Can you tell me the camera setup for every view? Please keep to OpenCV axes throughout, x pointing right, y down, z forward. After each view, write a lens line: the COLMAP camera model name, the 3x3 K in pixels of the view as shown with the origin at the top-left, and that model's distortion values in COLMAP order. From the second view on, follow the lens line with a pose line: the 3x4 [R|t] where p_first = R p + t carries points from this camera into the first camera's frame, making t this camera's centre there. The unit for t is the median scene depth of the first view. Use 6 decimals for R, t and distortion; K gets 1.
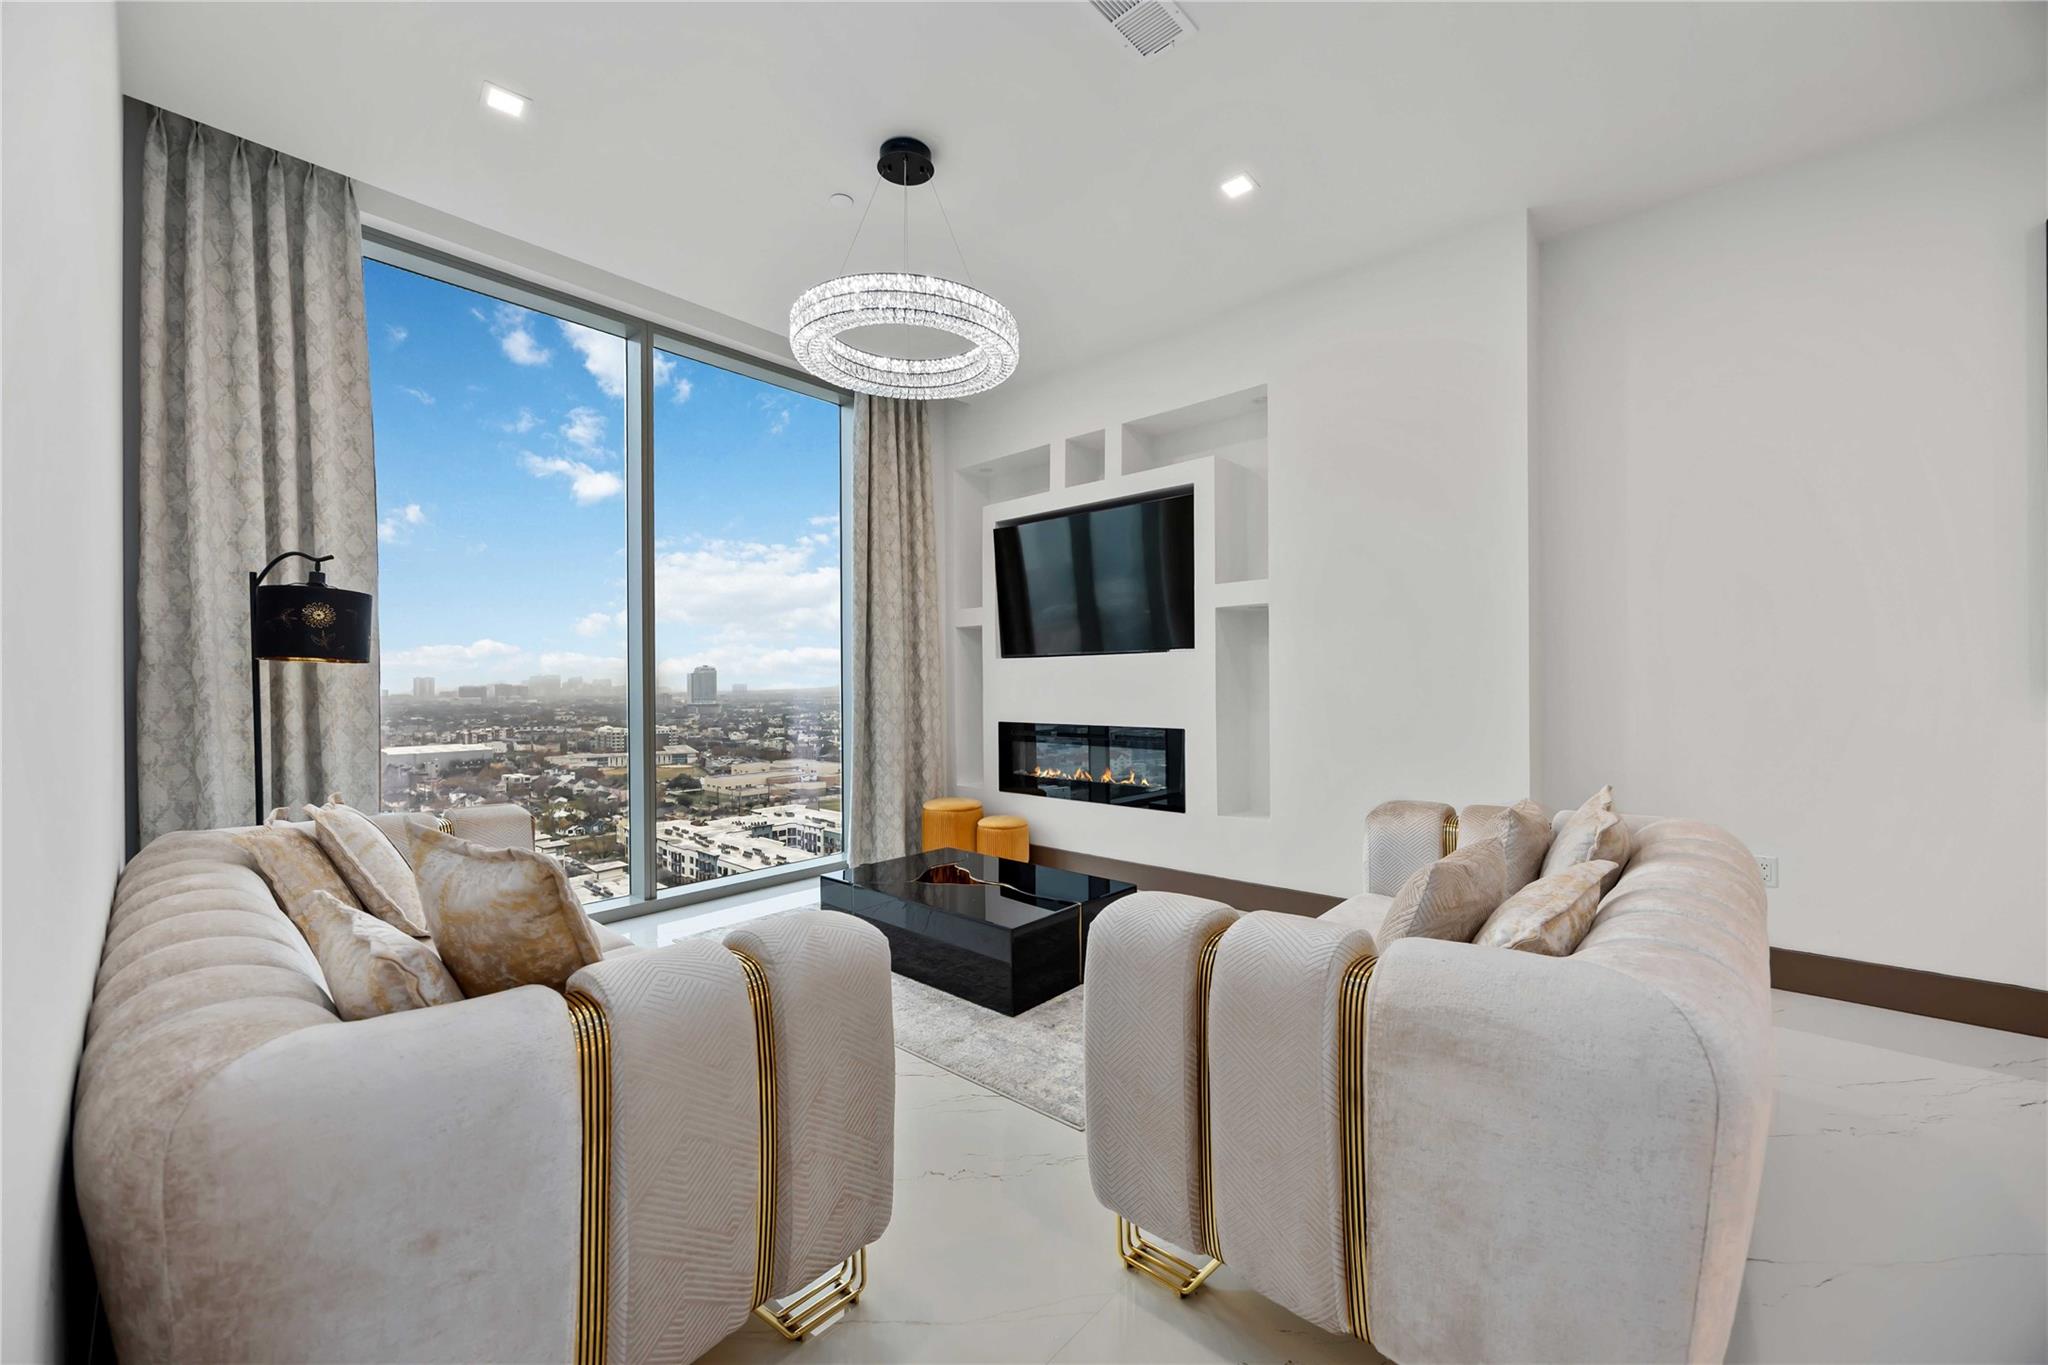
lens RADIAL K [[778.3, 0, 1013.5], [0, 778.3, 674.8], [0, 0, 1]] dist [-0.001097, 0.000001]
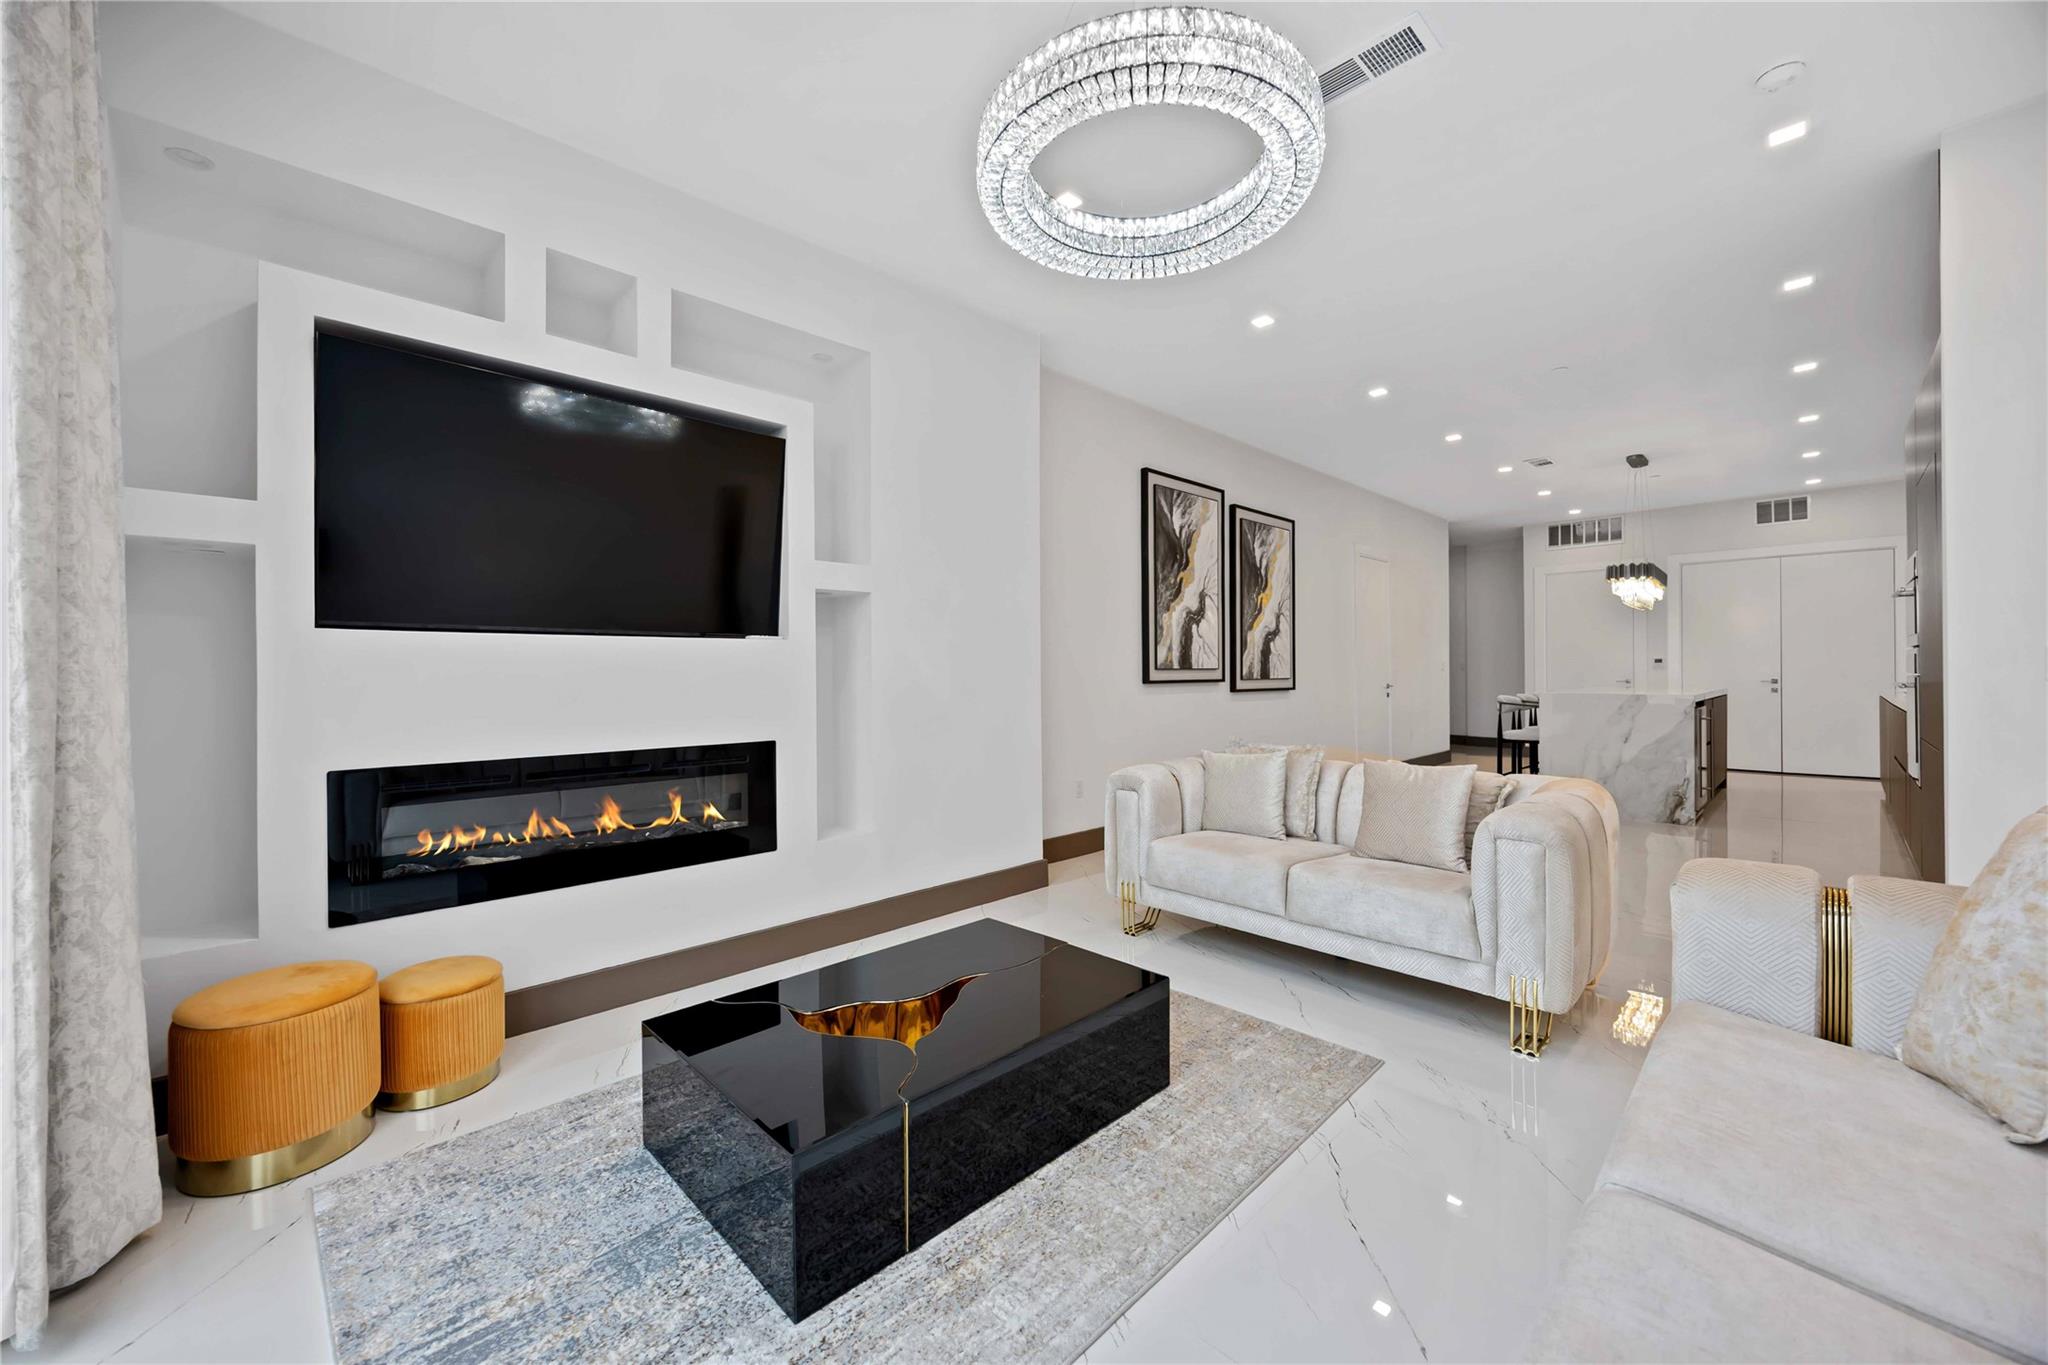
lens RADIAL K [[778.3, 0, 1013.5], [0, 778.3, 674.8], [0, 0, 1]] dist [-0.001097, 0.000001]
pose [[0.071305, -0.001531, 0.997453, -0.518023], [-0.000888, 0.999998, 0.001598, 0.003382], [-0.997454, -0.001000, 0.071304, 0.686368]]
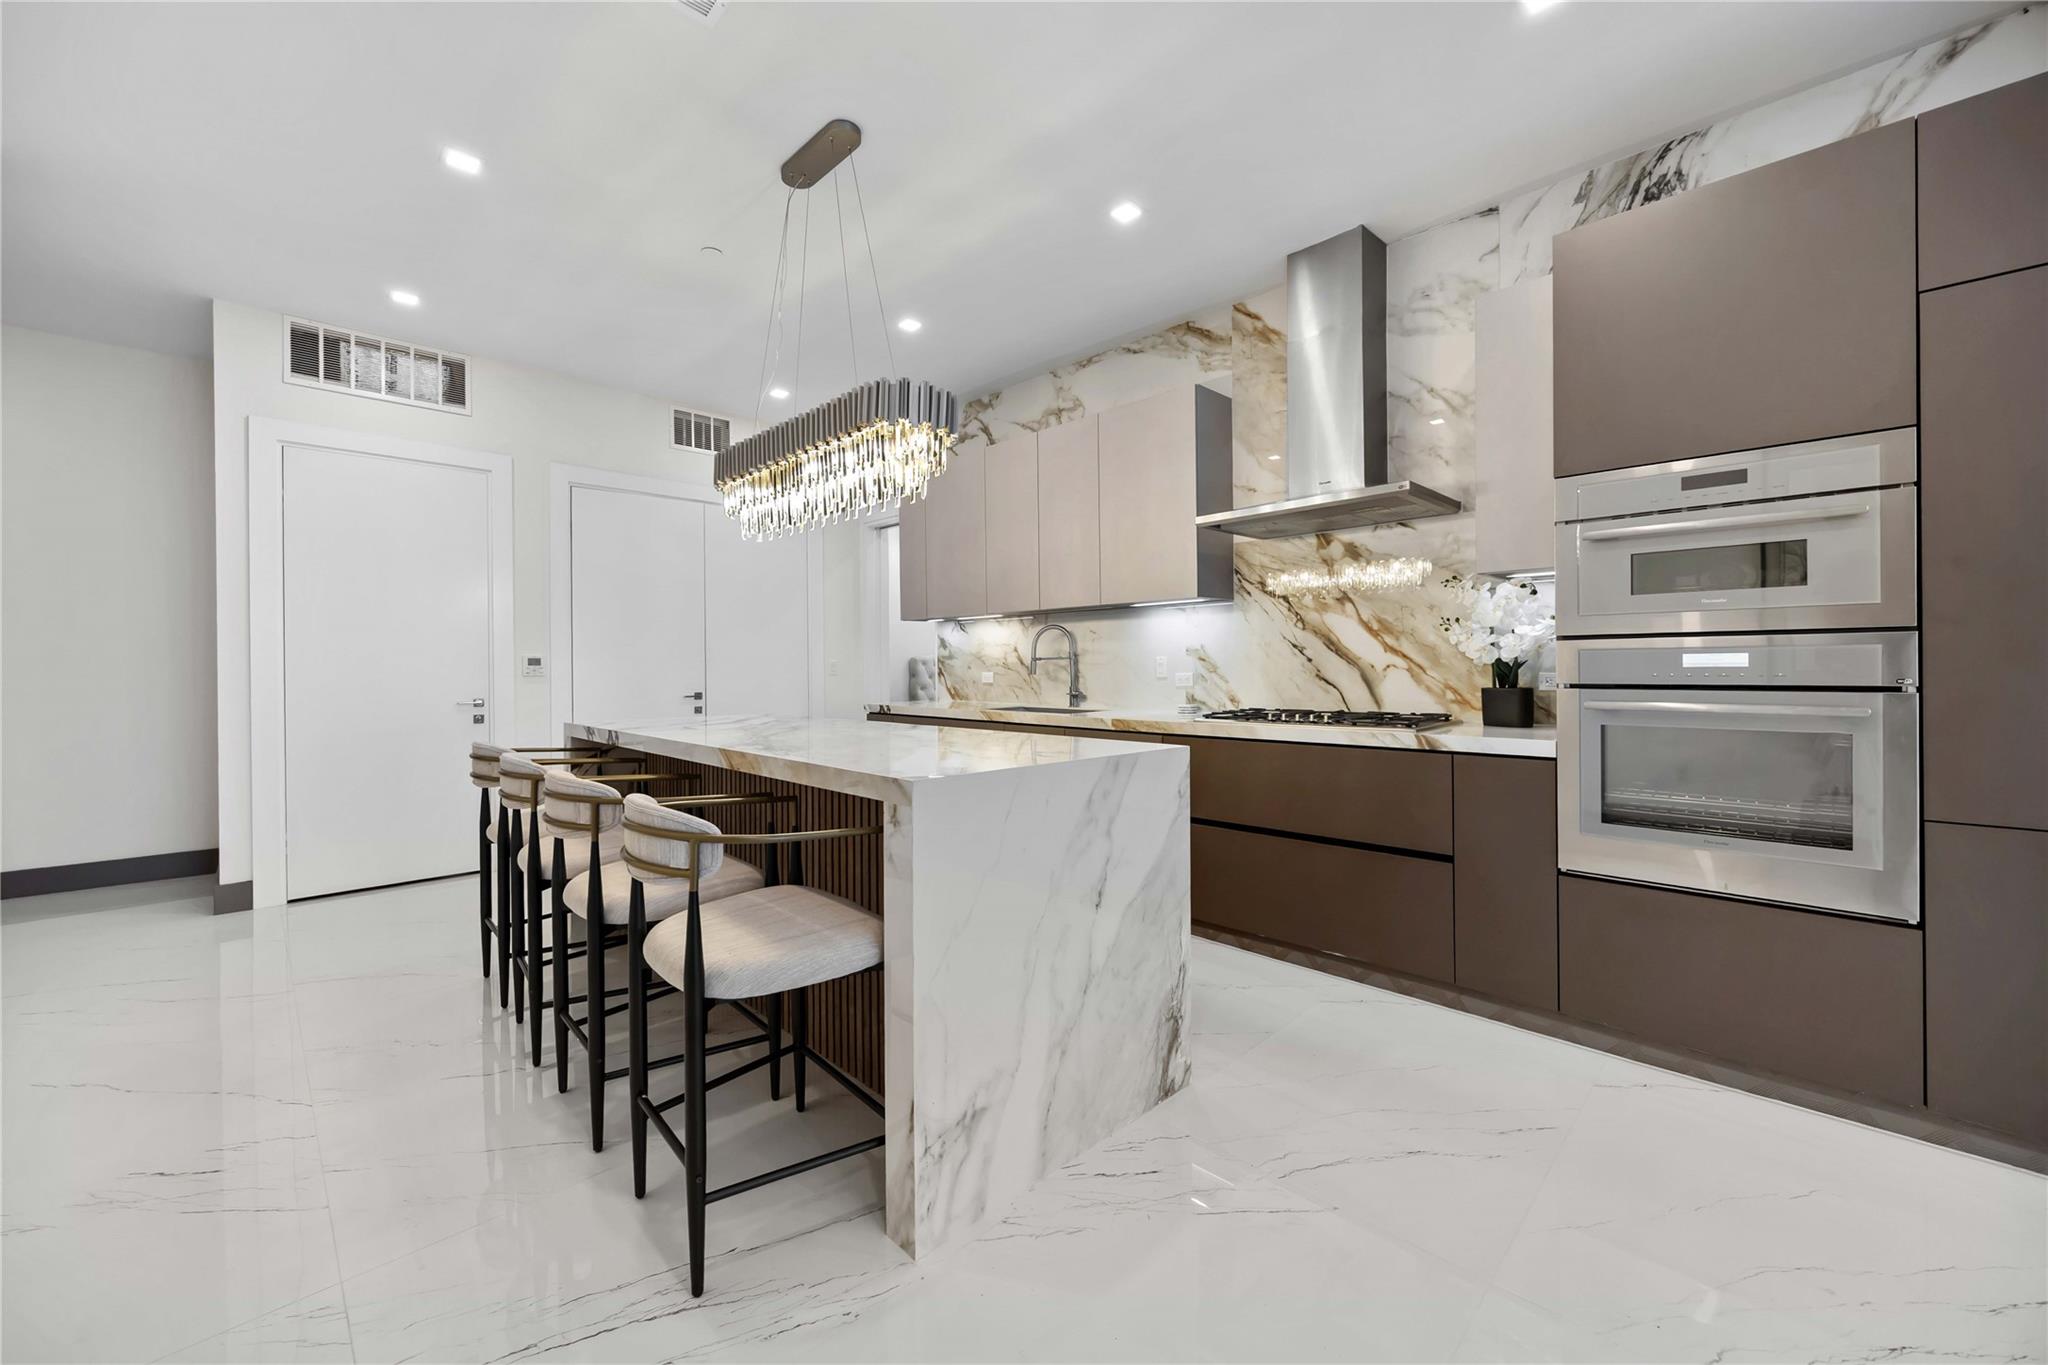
lens RADIAL K [[778.3, 0, 1013.5], [0, 778.3, 674.8], [0, 0, 1]] dist [-0.001097, 0.000001]
pose [[-0.998004, 0.008647, 0.062551, 0.990671], [0.008570, 0.999962, -0.001496, -0.006666], [-0.062562, -0.000957, -0.998041, 0.135400]]
